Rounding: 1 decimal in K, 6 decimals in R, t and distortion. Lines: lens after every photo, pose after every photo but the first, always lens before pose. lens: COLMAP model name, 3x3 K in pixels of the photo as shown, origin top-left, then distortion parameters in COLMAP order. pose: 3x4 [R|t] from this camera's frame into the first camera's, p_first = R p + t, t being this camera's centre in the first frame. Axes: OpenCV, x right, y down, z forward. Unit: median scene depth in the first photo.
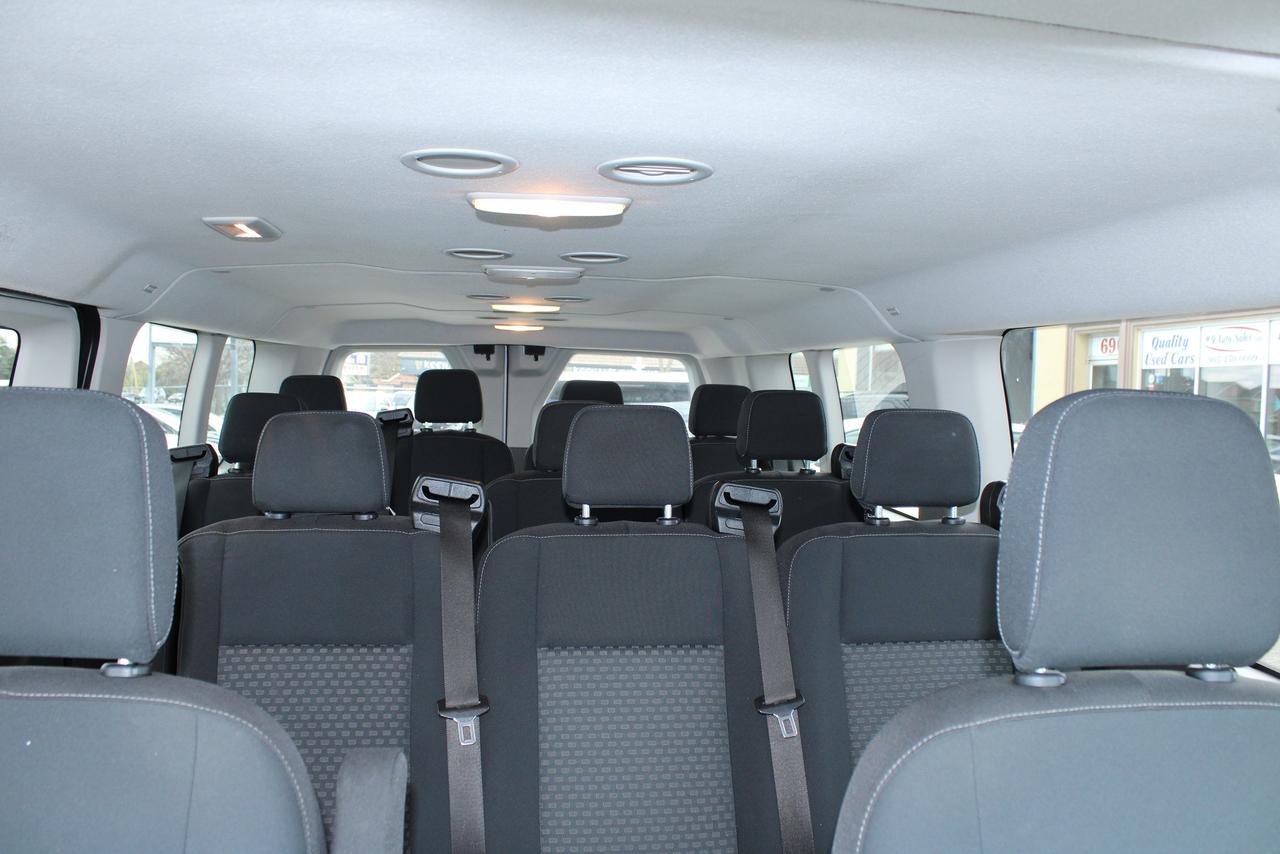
lens RADIAL K [[1123.8, 0, 630.4], [0, 1123.8, 418.0], [0, 0, 1]] dist [-0.127297, 0.115665]
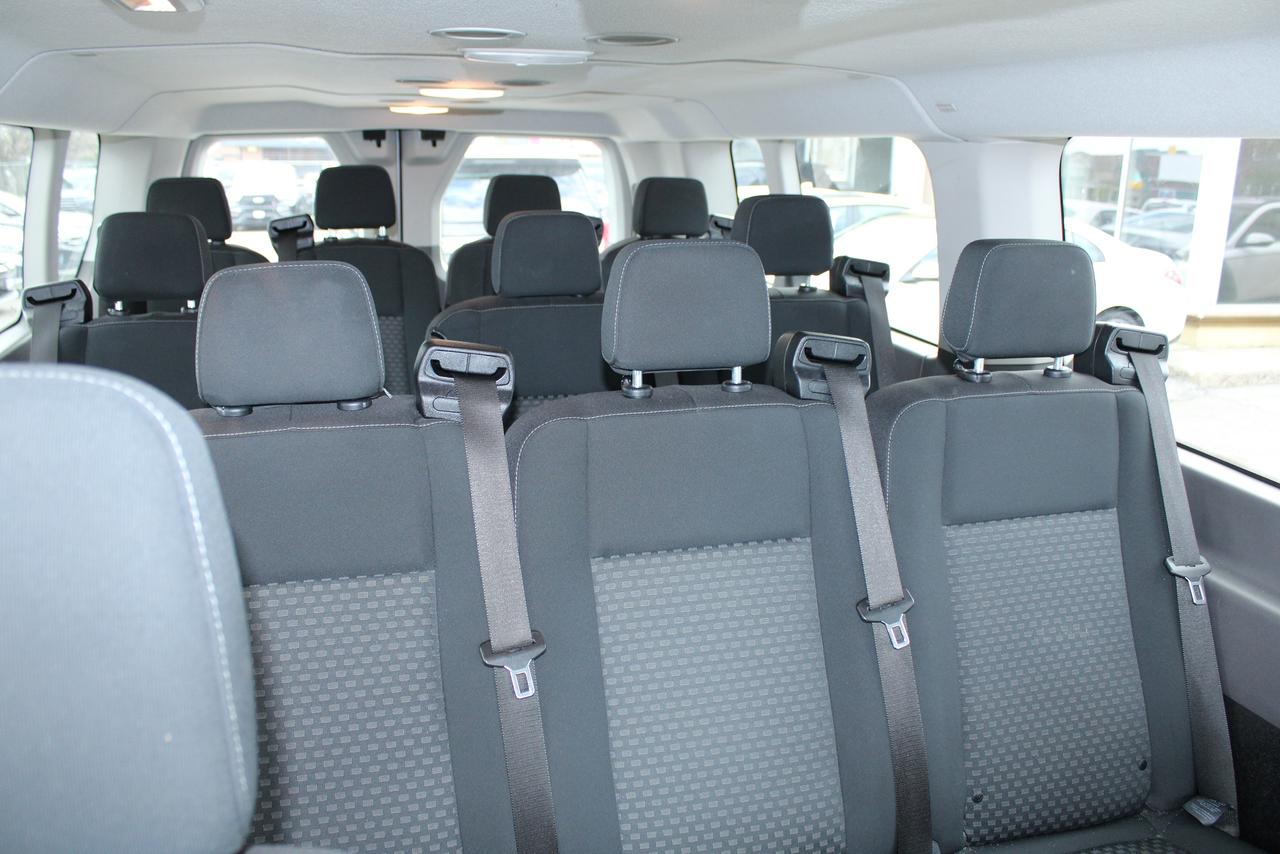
lens RADIAL K [[1123.8, 0, 644.3], [0, 1123.8, 420.8], [0, 0, 1]] dist [-0.127297, 0.115665]
pose [[0.987379, -0.044077, 0.152117, -0.121025], [0.011502, 0.977913, 0.208698, -0.040182], [-0.157956, -0.204314, 0.966077, 0.188105]]
